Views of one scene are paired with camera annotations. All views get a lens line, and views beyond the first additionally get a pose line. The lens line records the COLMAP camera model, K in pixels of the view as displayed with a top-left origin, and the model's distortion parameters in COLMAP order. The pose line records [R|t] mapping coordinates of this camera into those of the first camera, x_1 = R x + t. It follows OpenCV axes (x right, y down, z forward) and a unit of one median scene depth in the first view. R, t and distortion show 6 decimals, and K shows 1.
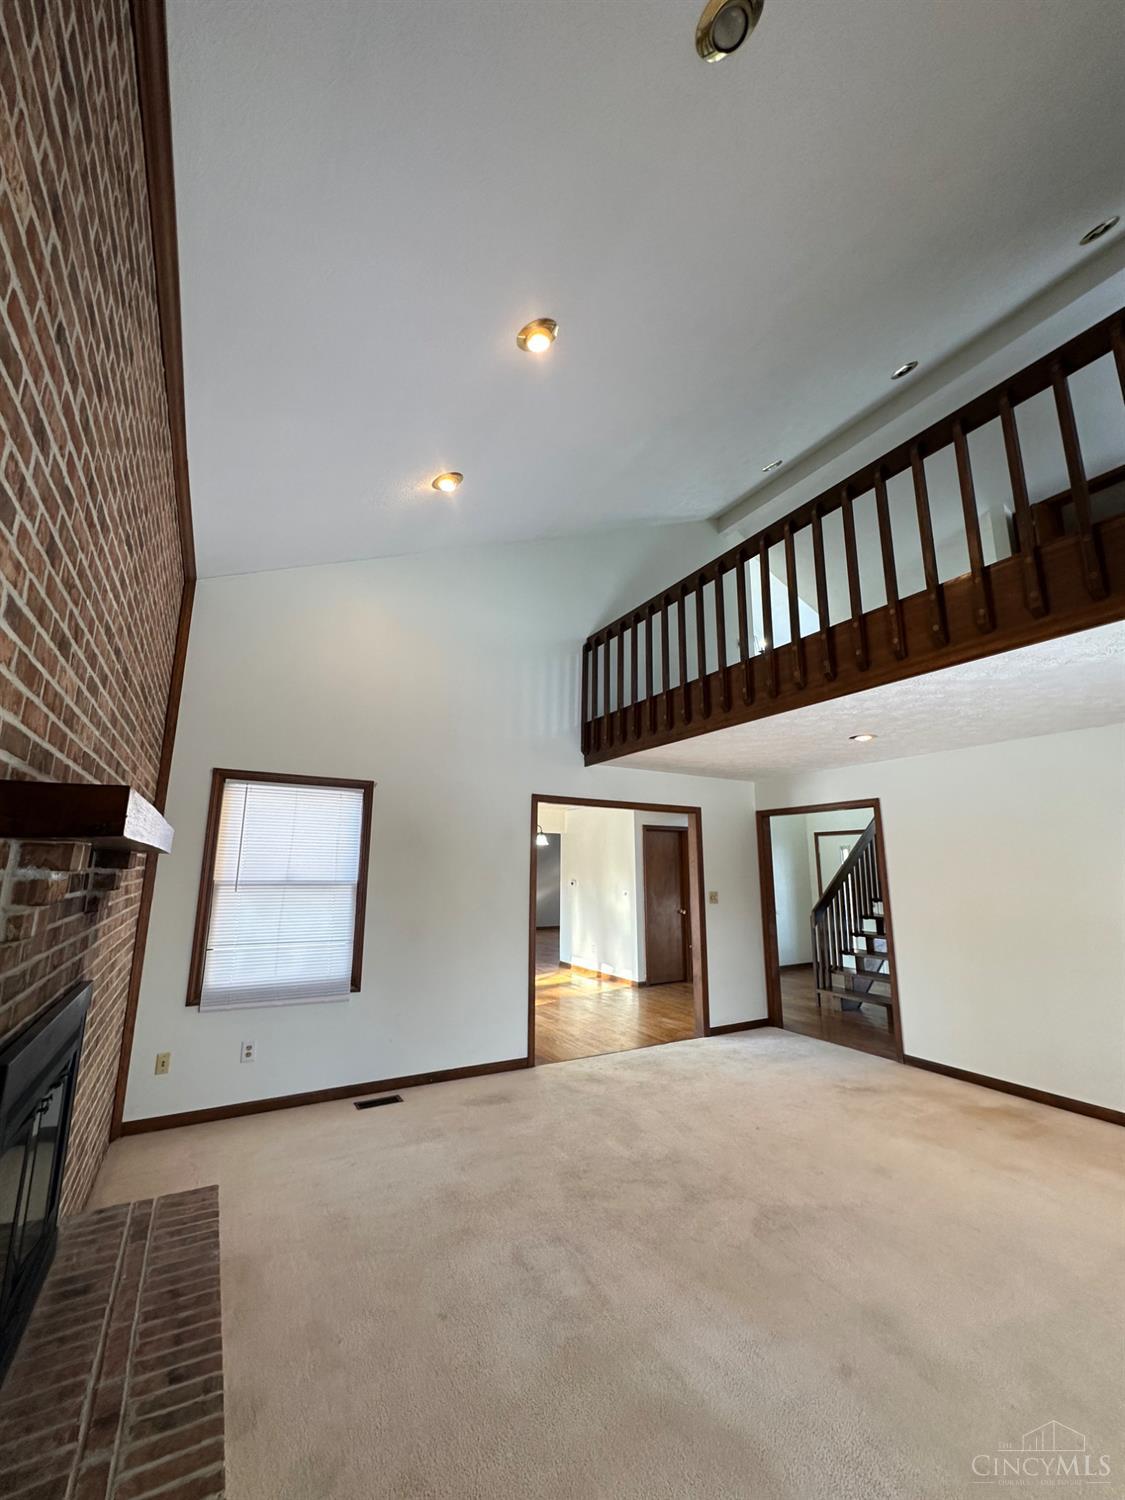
lens RADIAL K [[598.2, 0, 562.5], [0, 598.2, 750.0], [0, 0, 1]] dist [-0.000147, 0.000293]
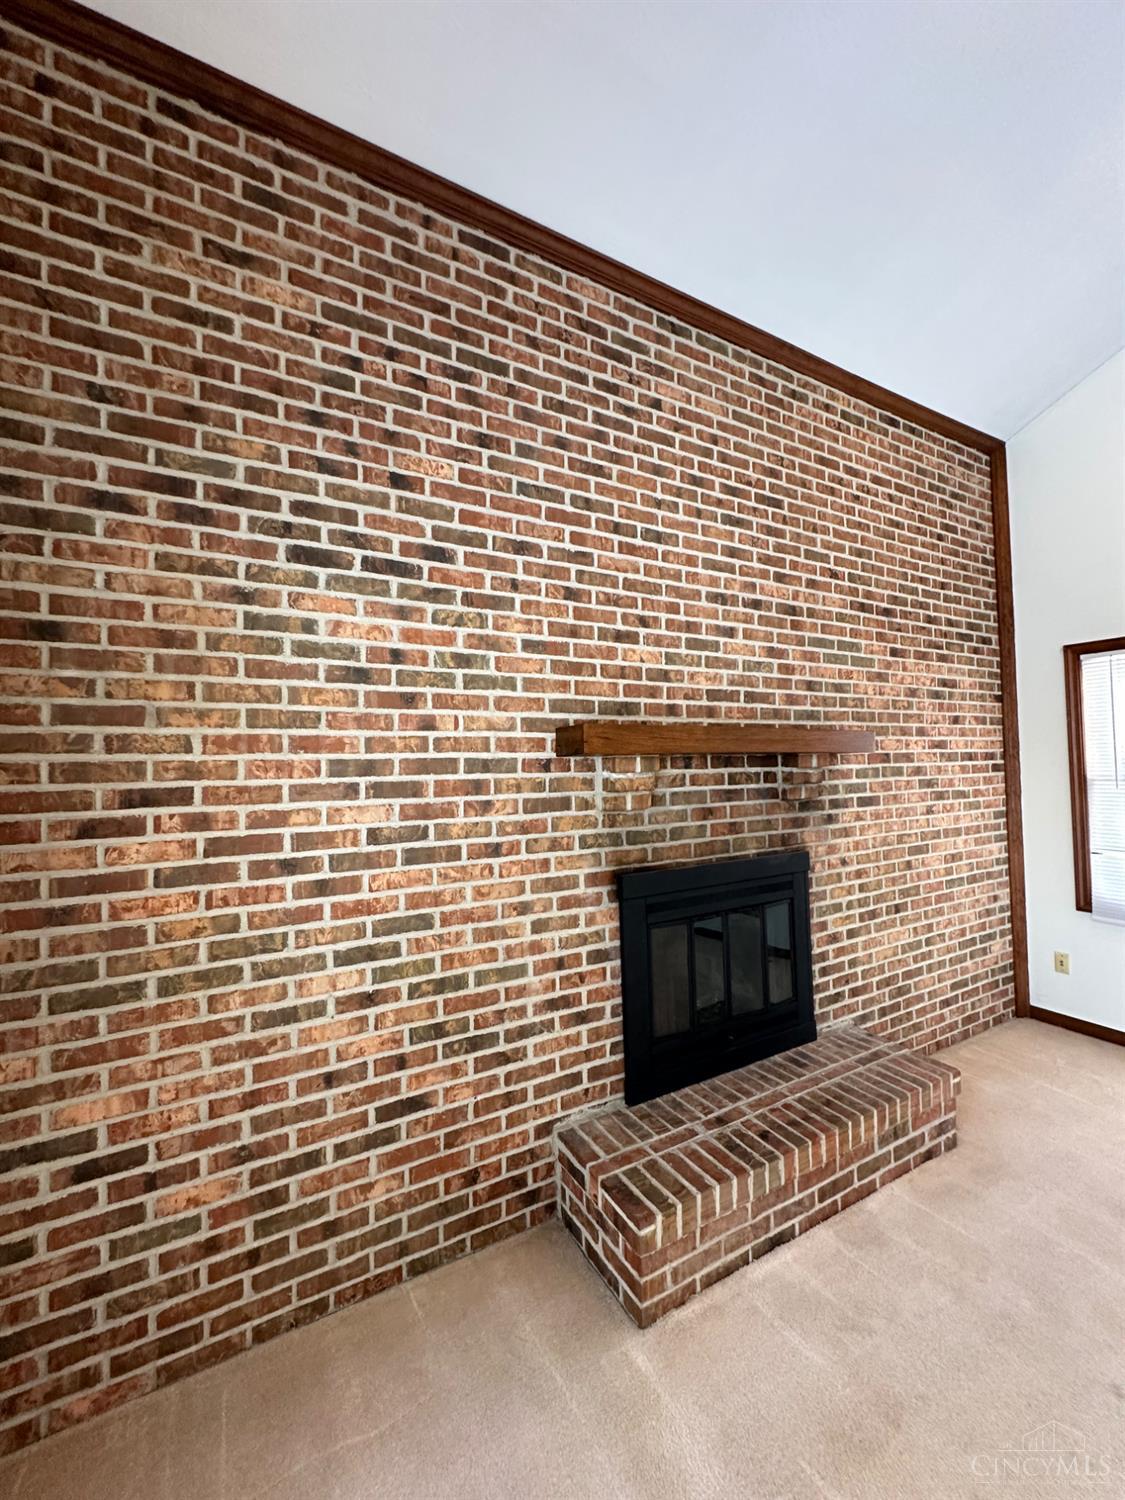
lens RADIAL K [[598.2, 0, 562.5], [0, 598.2, 750.0], [0, 0, 1]] dist [-0.000147, 0.000293]
pose [[-0.017007, -0.034289, -0.999267, 0.534444], [0.214996, 0.975908, -0.037146, 0.102569], [0.976467, -0.215471, -0.009225, 0.536293]]
